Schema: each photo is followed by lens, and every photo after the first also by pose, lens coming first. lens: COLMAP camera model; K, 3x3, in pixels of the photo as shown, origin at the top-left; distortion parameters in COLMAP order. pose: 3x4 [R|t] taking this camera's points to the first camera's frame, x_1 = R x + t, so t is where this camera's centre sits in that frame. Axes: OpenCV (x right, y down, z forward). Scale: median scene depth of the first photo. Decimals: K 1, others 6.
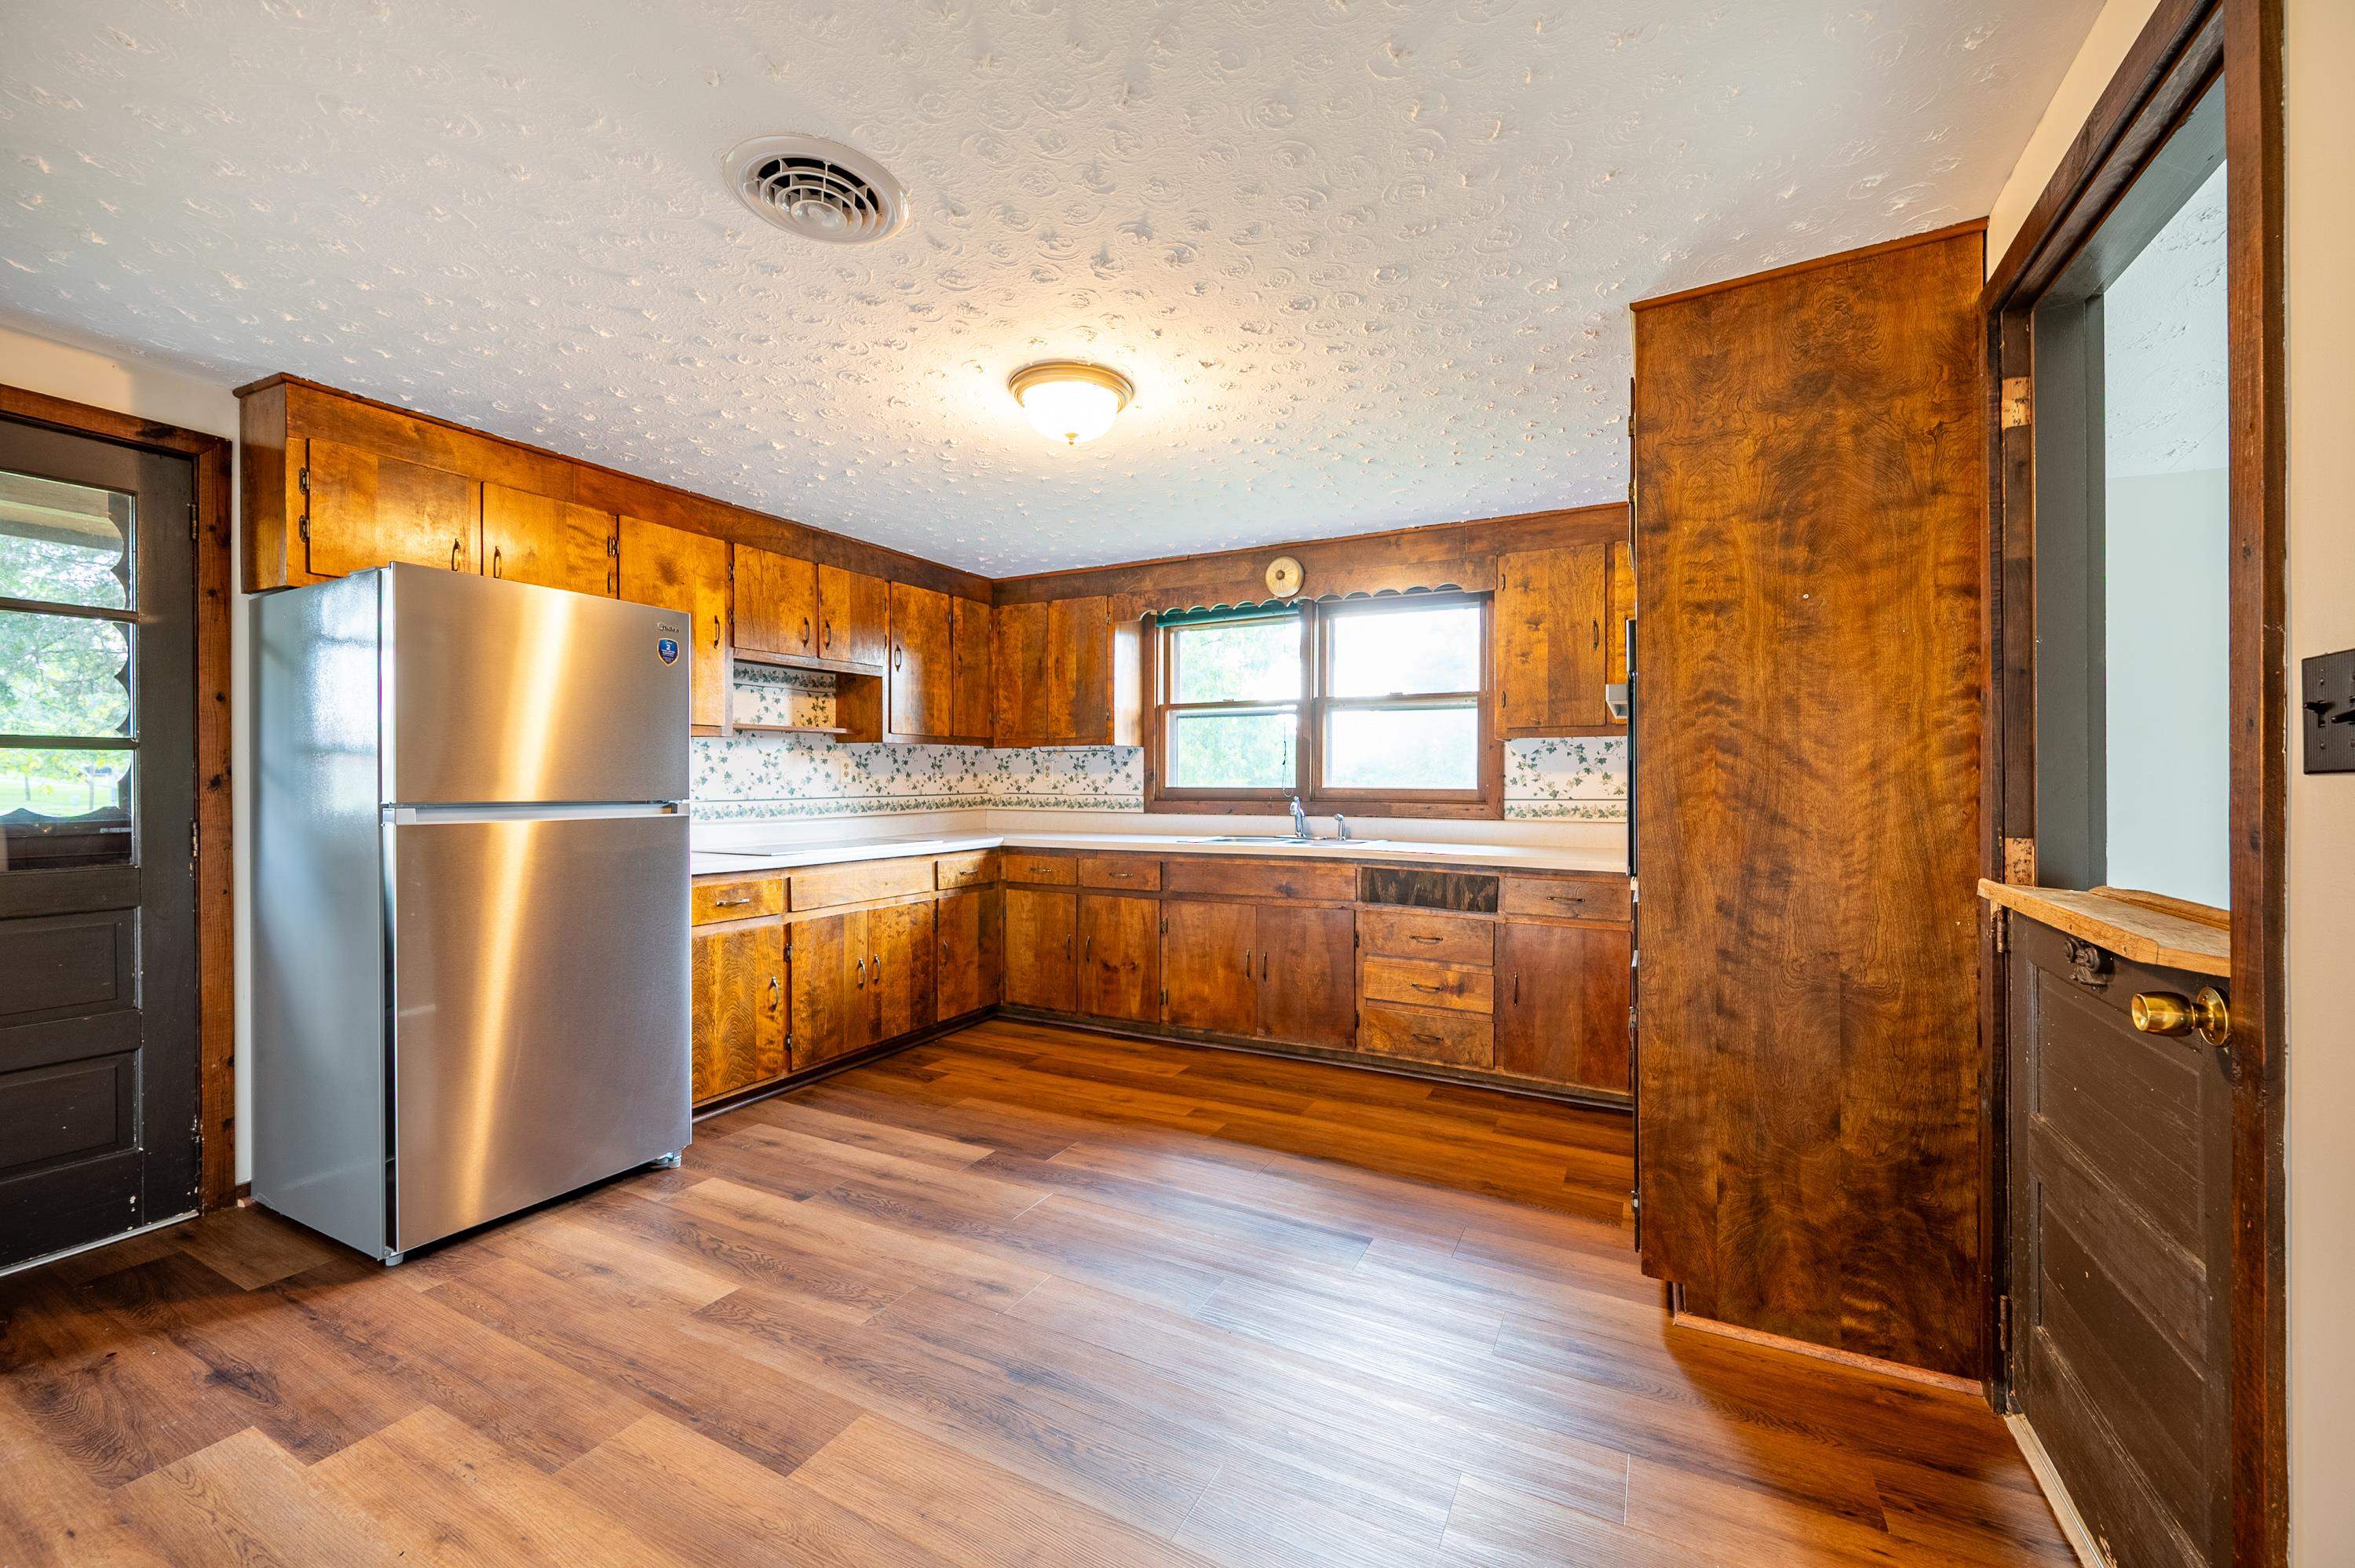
lens RADIAL K [[921.2, 0, 1178.5], [0, 921.2, 783.3], [0, 0, 1]] dist [-0.003394, -0.000868]
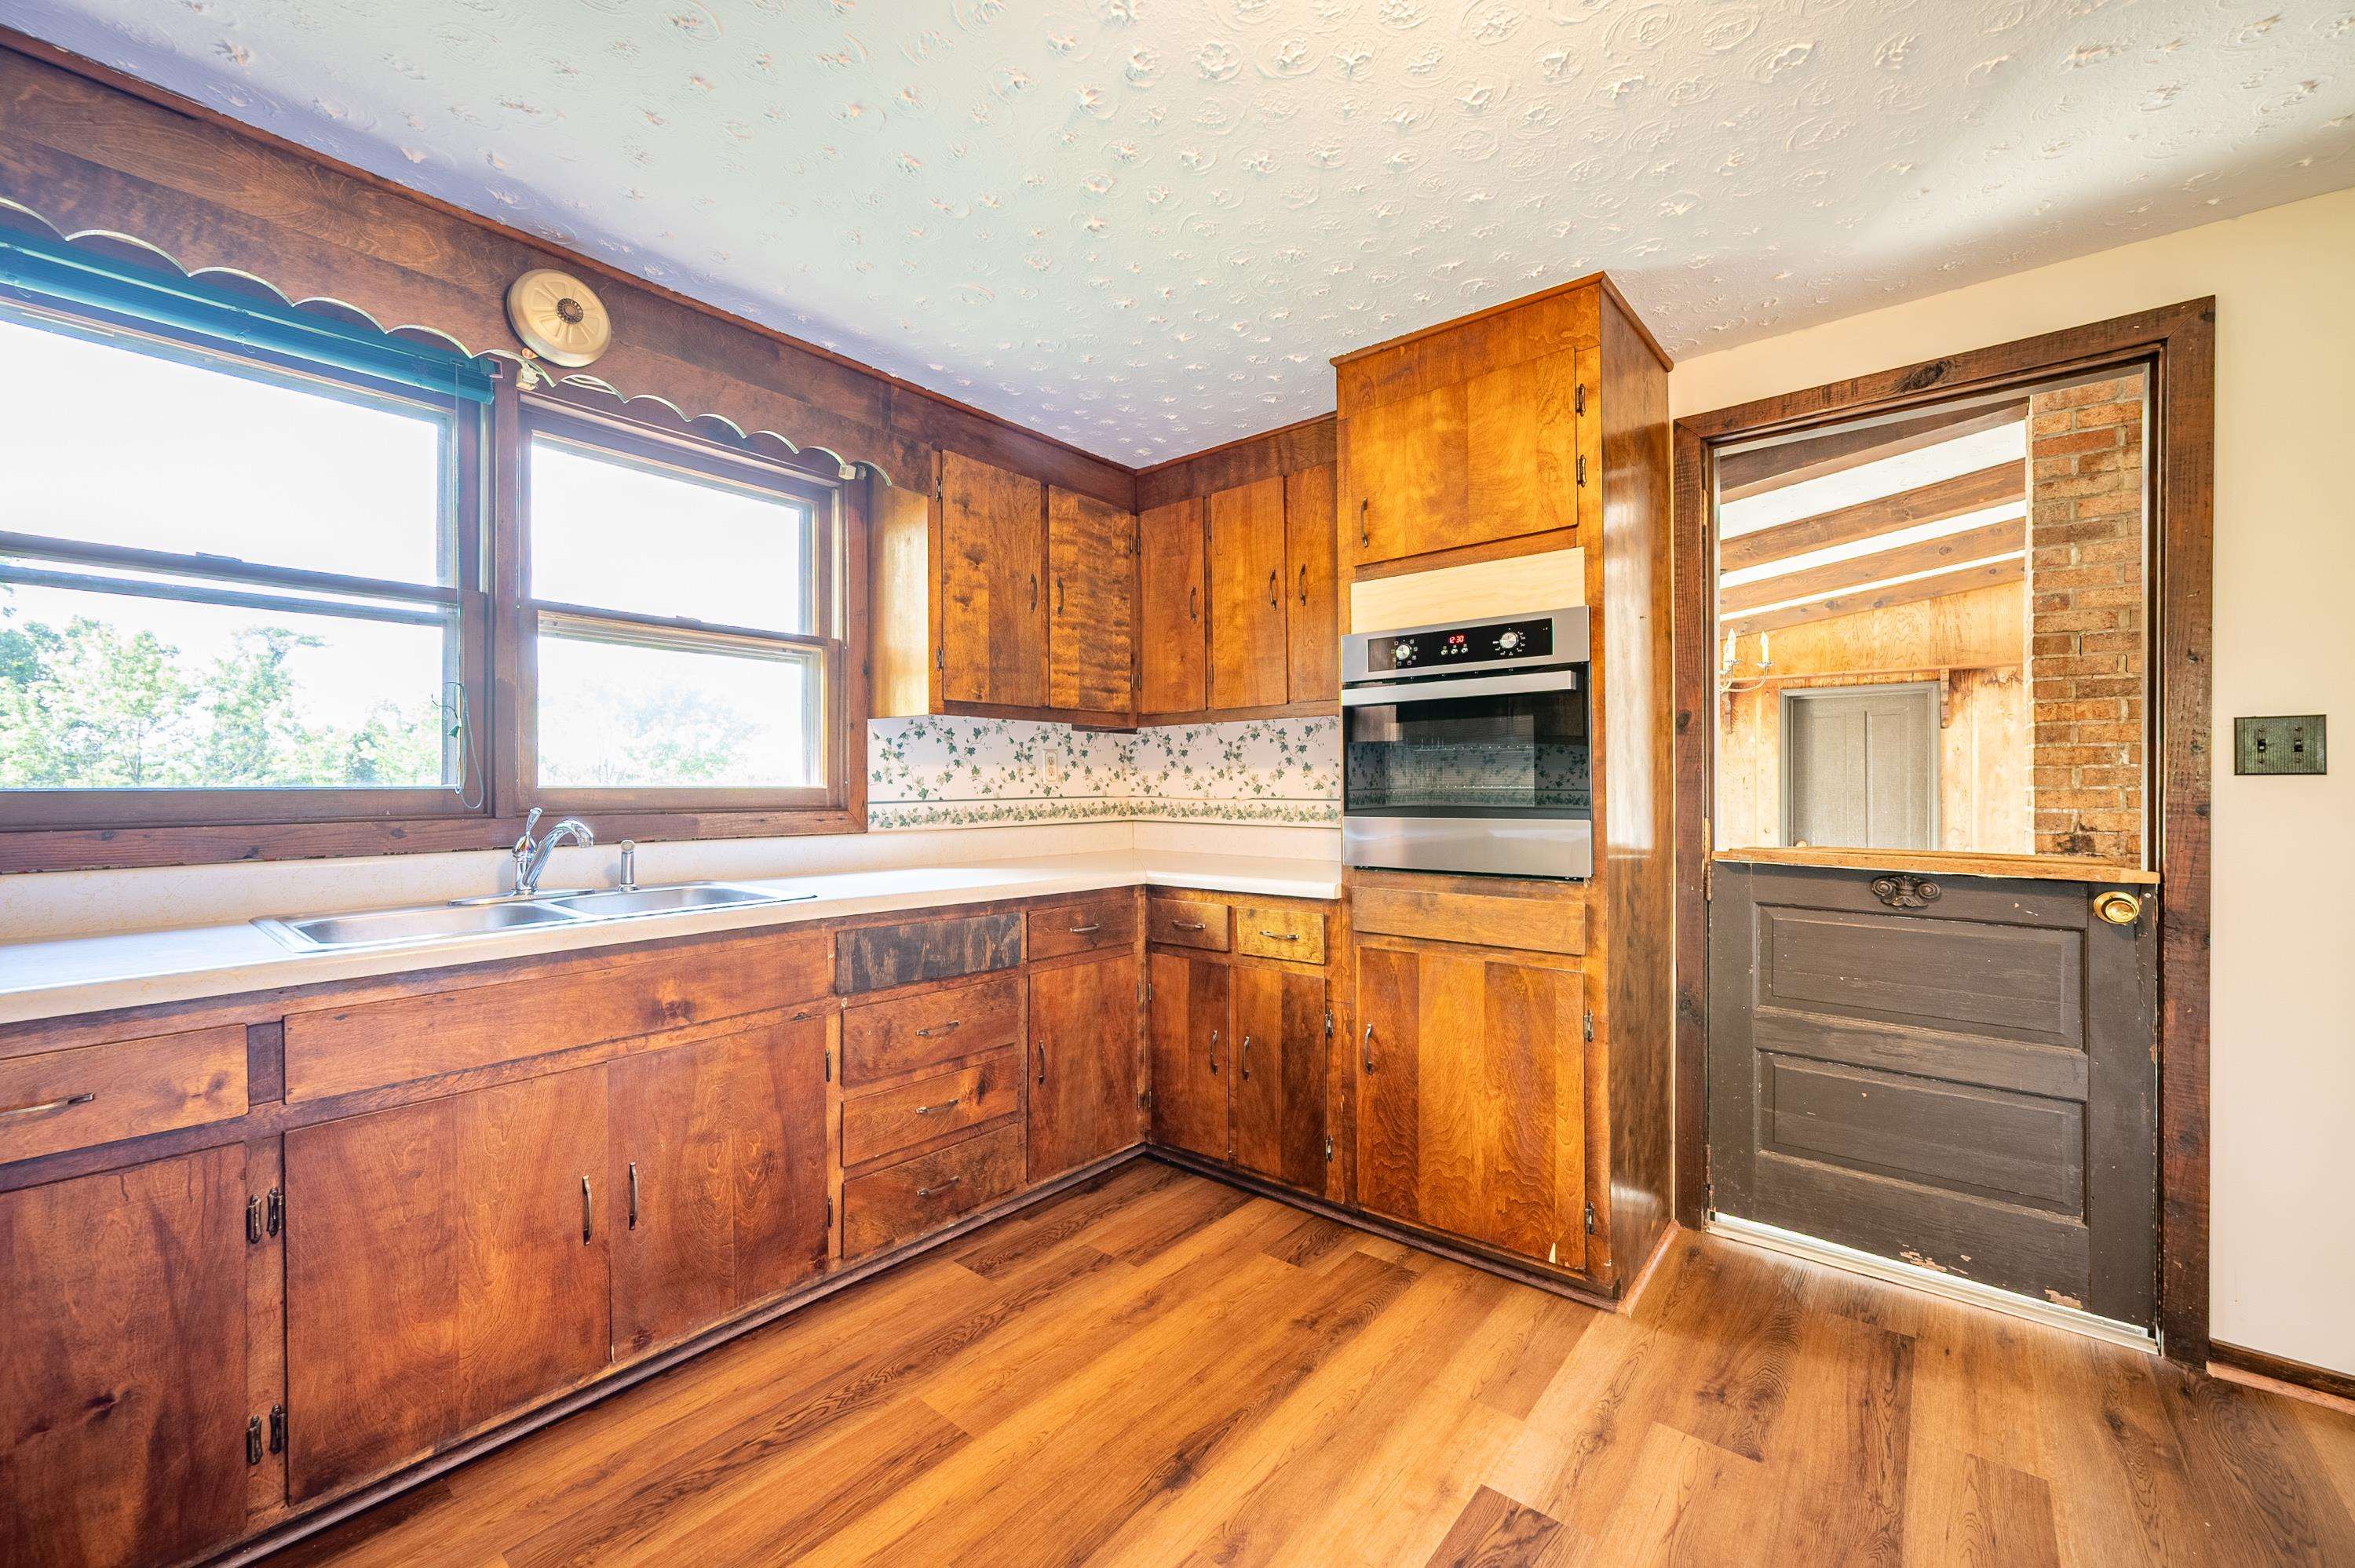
lens RADIAL K [[921.2, 0, 1182.9], [0, 921.2, 784.0], [0, 0, 1]] dist [-0.003394, -0.000868]
pose [[0.206910, -0.003484, 0.978354, -0.288107], [0.002666, 0.999992, 0.002997, 0.002174], [-0.978356, 0.001988, 0.206918, 0.674979]]
